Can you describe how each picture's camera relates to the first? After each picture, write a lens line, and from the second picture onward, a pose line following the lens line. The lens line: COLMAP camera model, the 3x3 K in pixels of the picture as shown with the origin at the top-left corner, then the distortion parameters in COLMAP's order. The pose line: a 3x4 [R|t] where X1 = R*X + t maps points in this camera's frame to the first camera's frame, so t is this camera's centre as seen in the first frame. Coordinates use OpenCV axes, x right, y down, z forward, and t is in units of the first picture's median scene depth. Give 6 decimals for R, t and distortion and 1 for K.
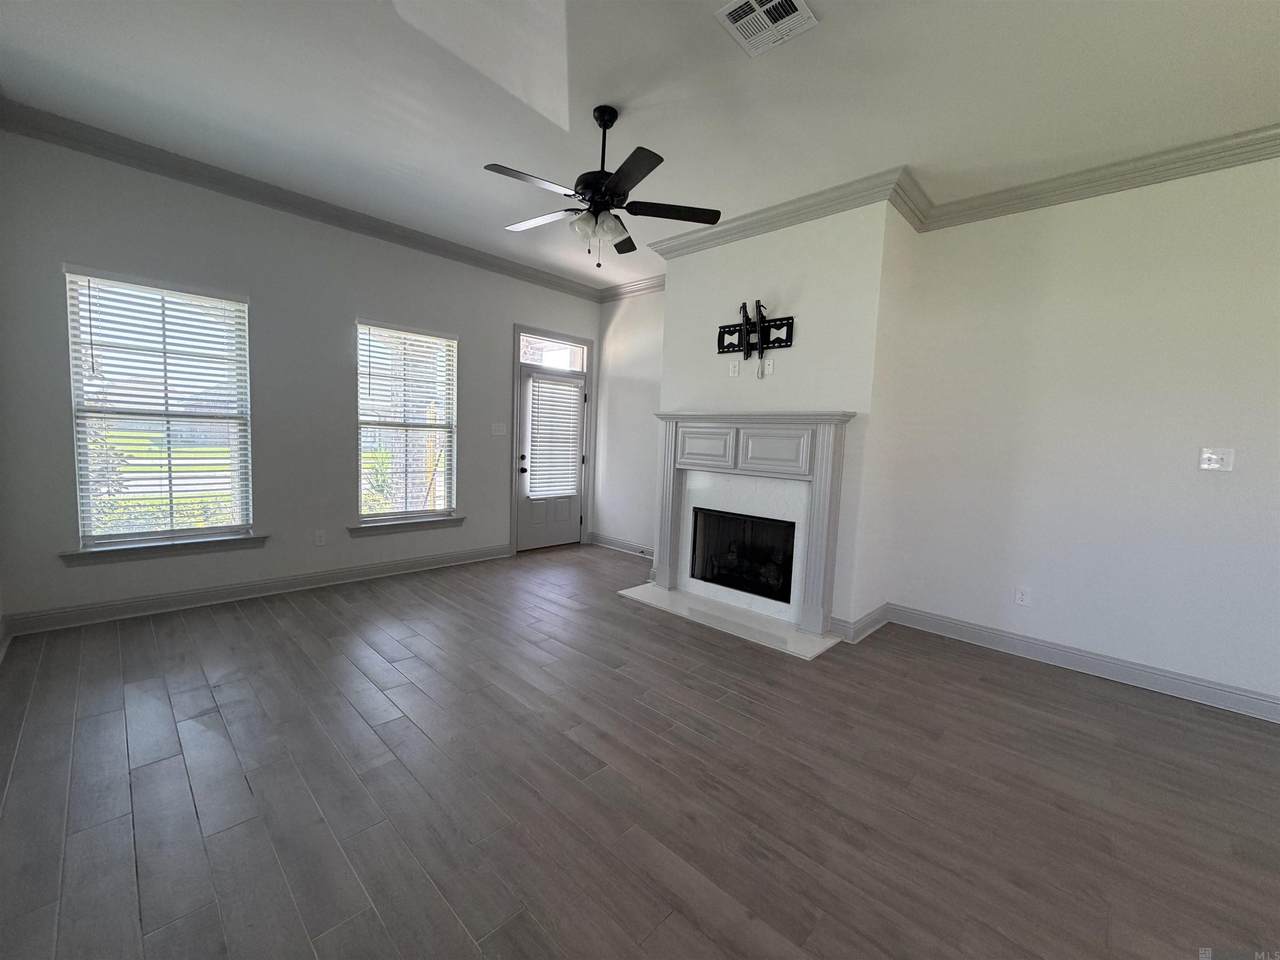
lens RADIAL K [[511.6, 0, 638.7], [0, 511.6, 480.9], [0, 0, 1]] dist [-0.008680, 0.000053]
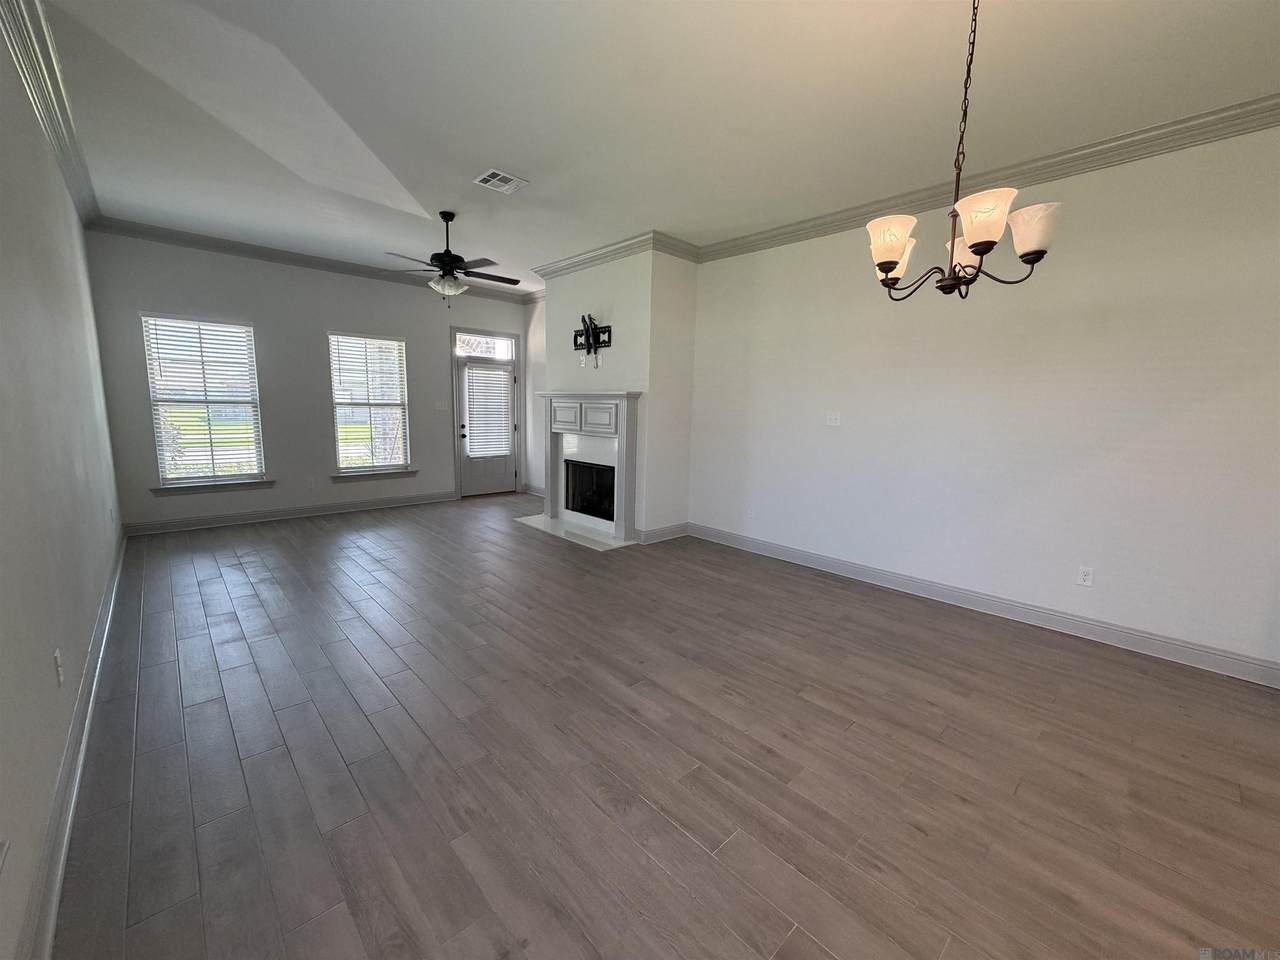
lens RADIAL K [[511.6, 0, 640.7], [0, 511.6, 481.7], [0, 0, 1]] dist [-0.008680, 0.000053]
pose [[0.998527, -0.009720, -0.053385, 0.412877], [0.012890, 0.998153, 0.059360, 0.033615], [0.052709, -0.059960, 0.996808, -0.427952]]
